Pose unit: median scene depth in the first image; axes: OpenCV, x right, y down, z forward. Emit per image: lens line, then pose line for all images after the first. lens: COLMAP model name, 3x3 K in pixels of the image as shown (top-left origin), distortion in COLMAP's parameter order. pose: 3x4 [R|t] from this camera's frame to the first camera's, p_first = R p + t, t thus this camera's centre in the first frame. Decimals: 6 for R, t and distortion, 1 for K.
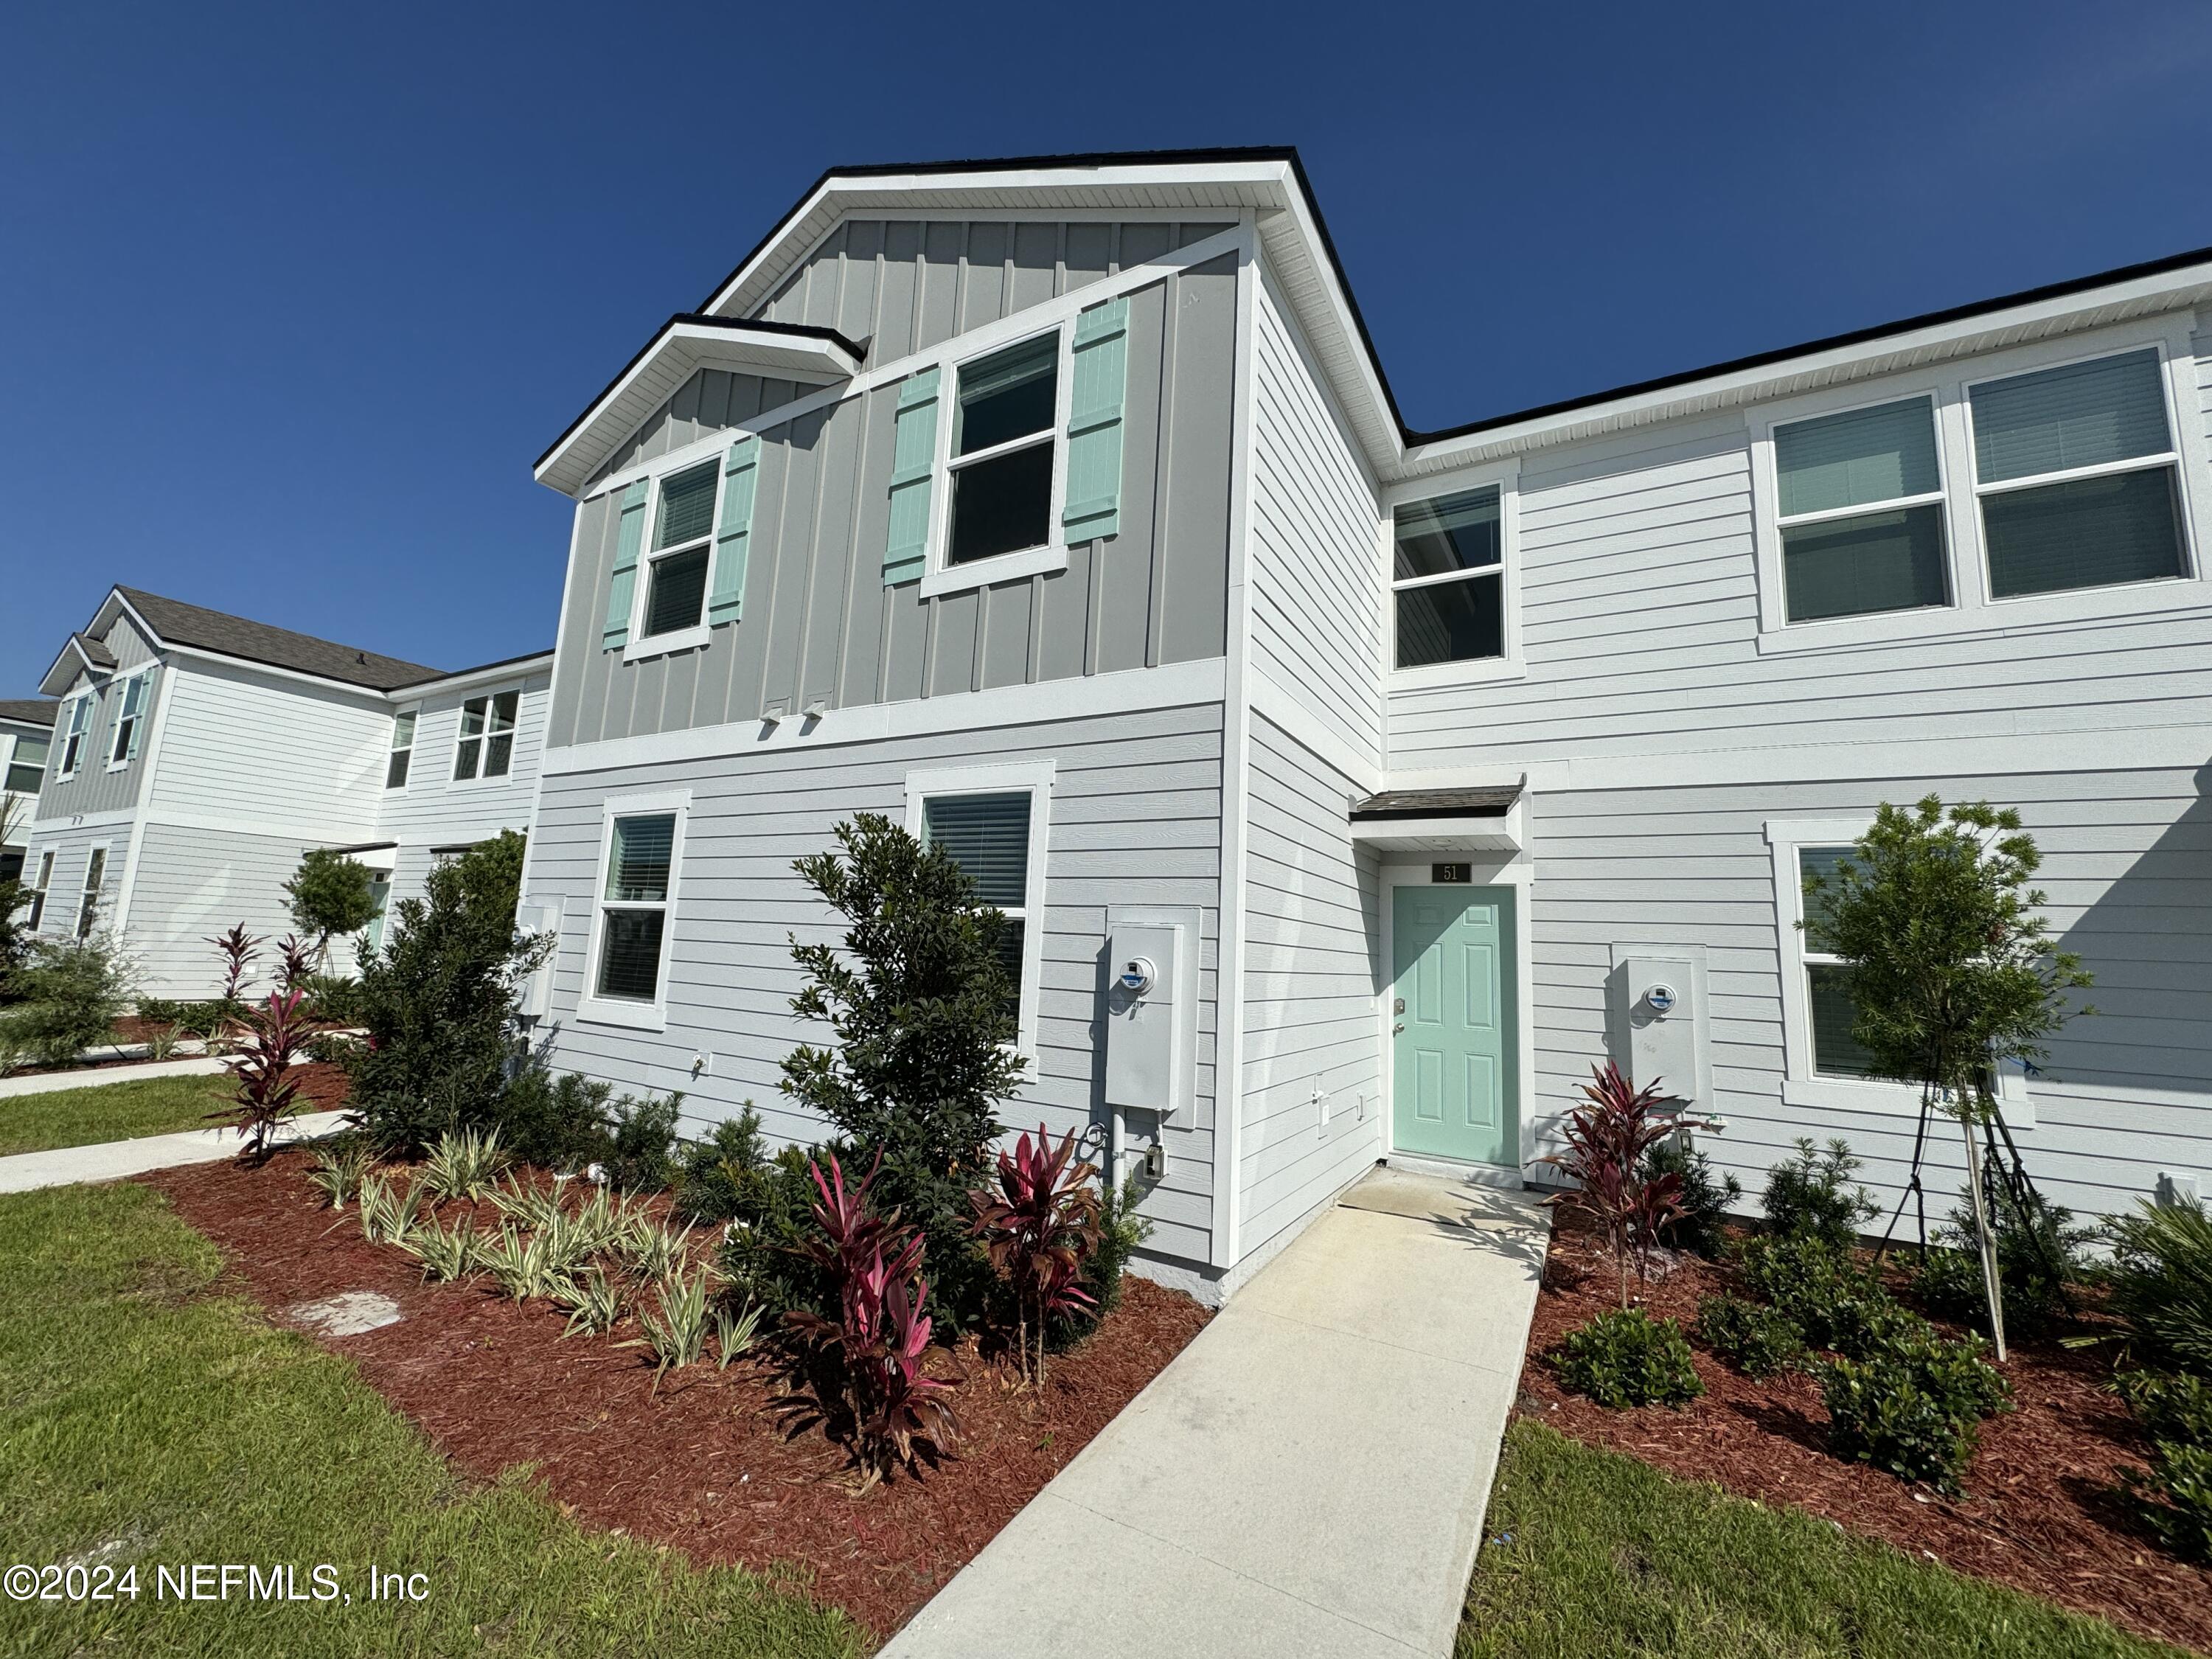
lens RADIAL K [[874.5, 0, 1106.0], [0, 874.5, 829.5], [0, 0, 1]] dist [-0.002643, 0.000109]
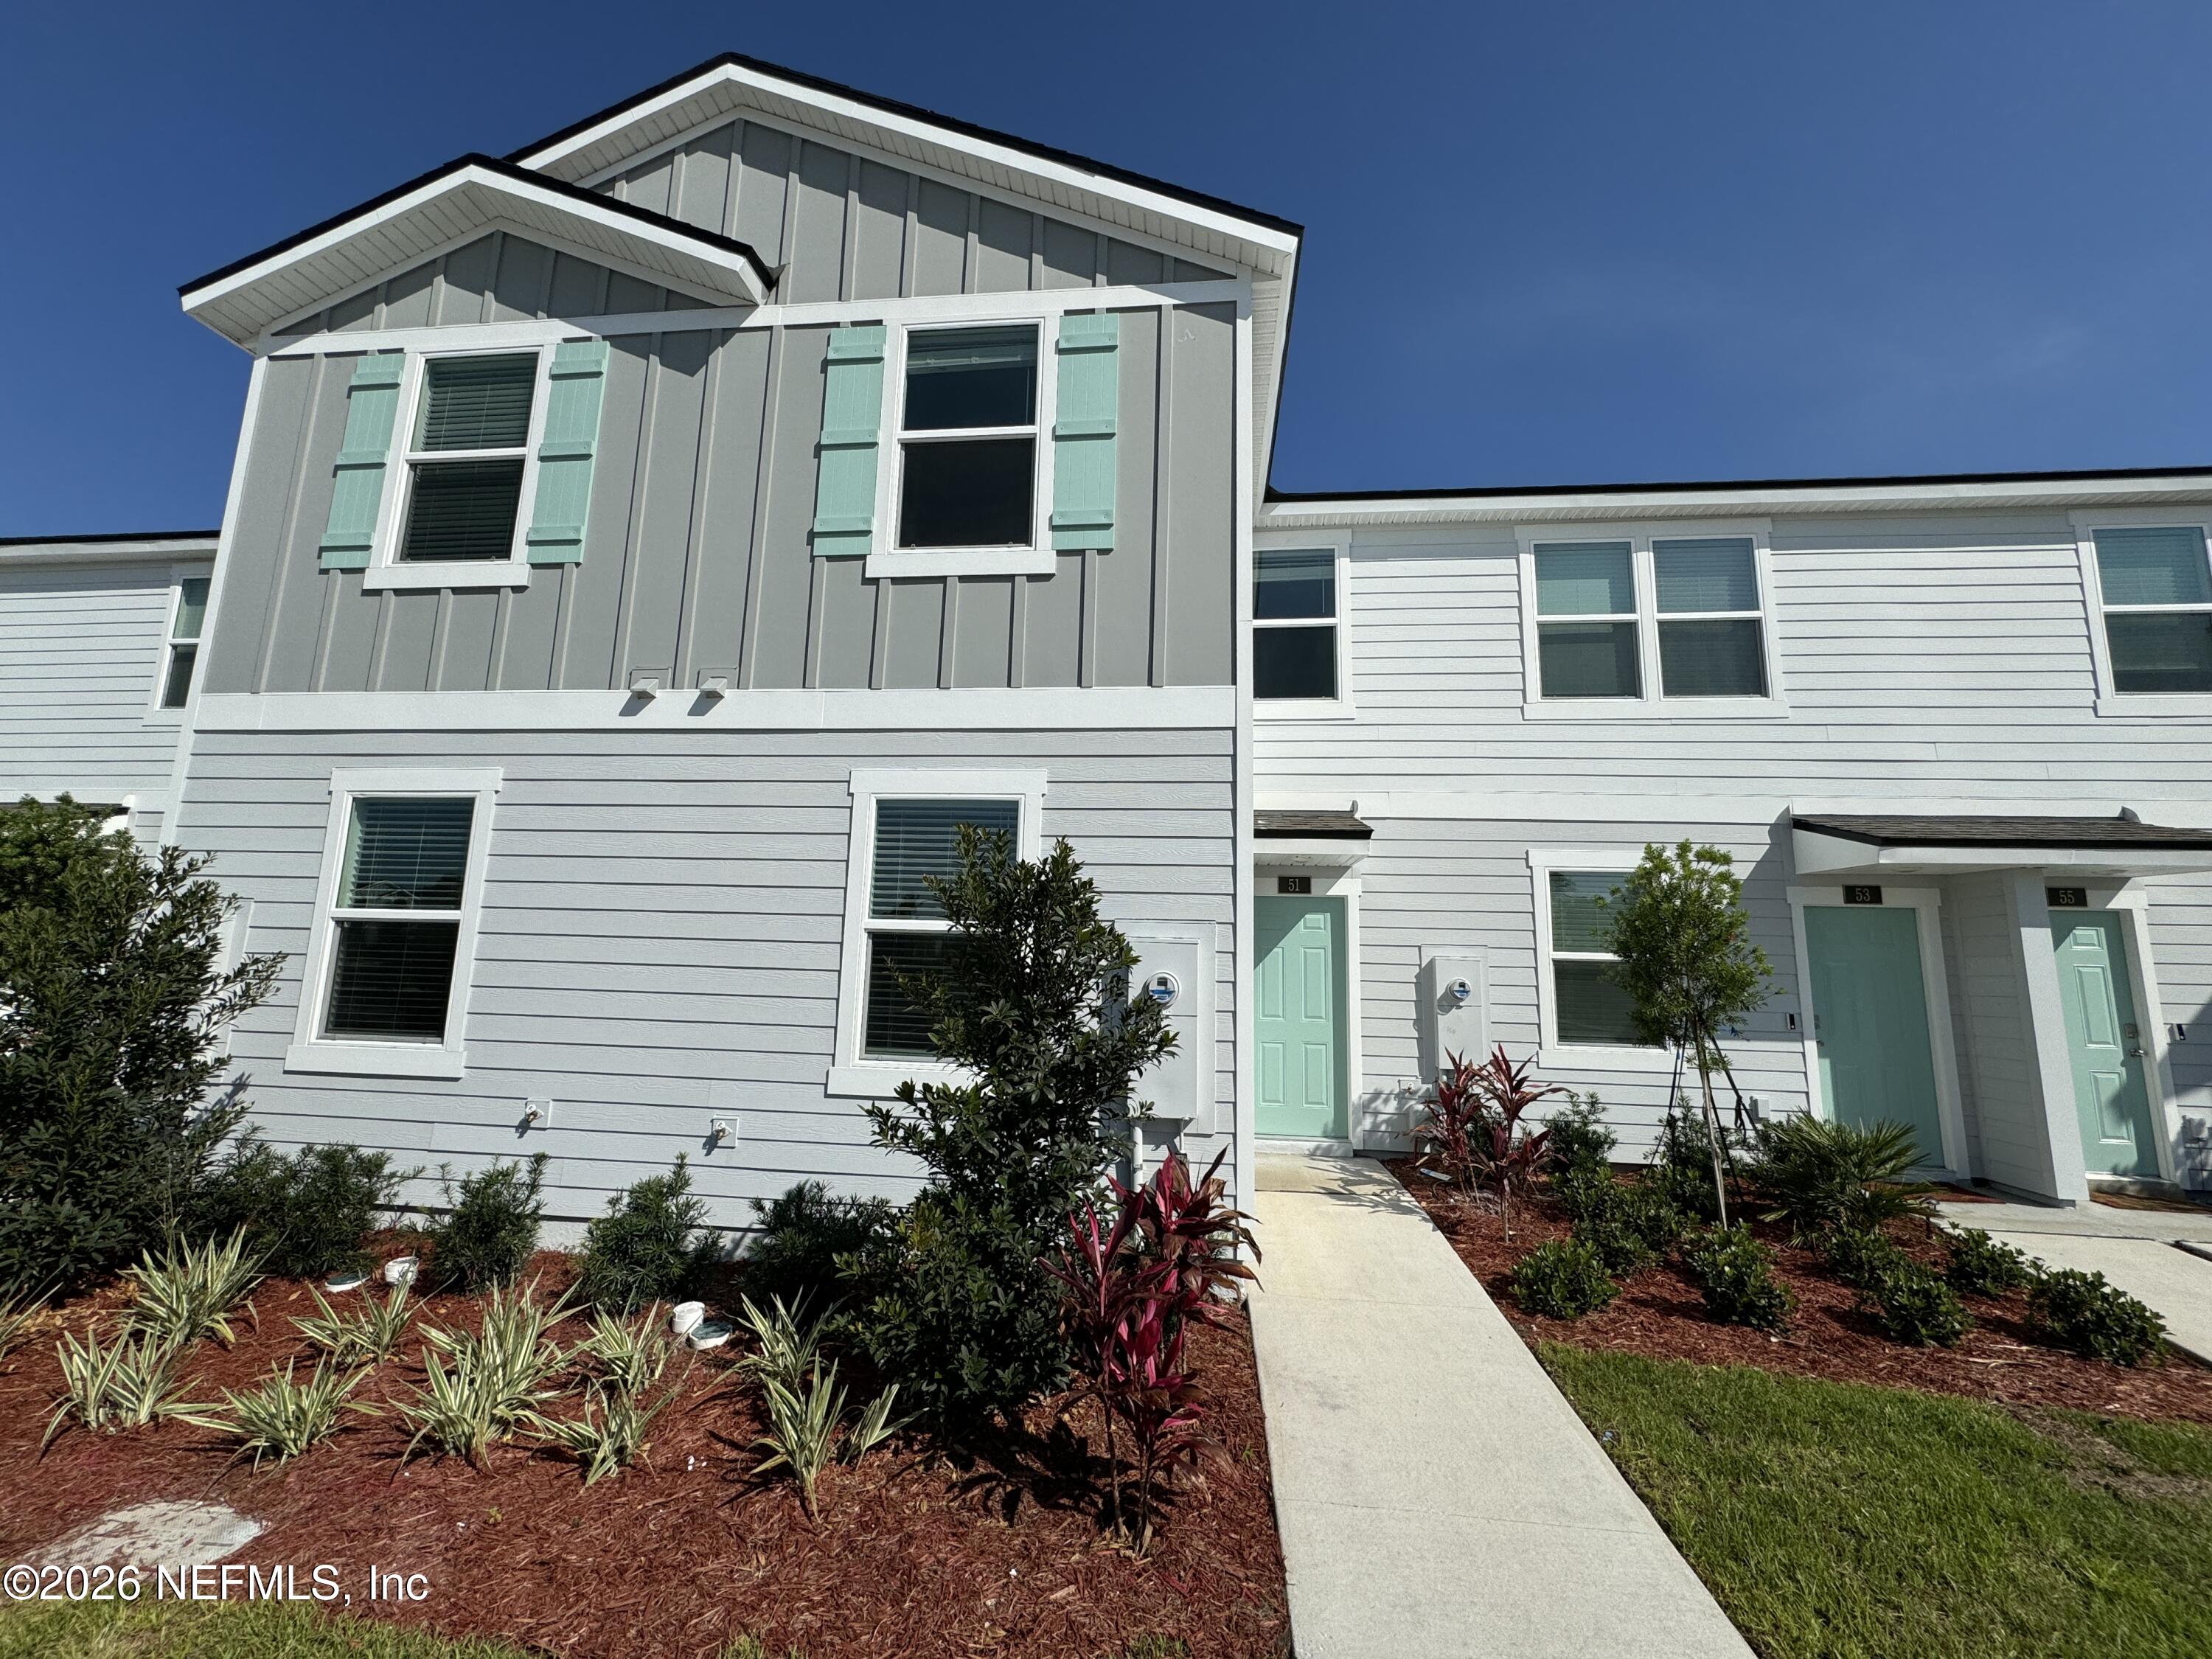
lens RADIAL K [[874.5, 0, 1106.0], [0, 874.5, 829.5], [0, 0, 1]] dist [-0.002643, 0.000109]
pose [[0.914757, 0.036774, 0.402327, -0.326053], [-0.039243, 0.999227, -0.002107, -0.011656], [-0.402093, -0.013861, 0.915494, 0.067363]]
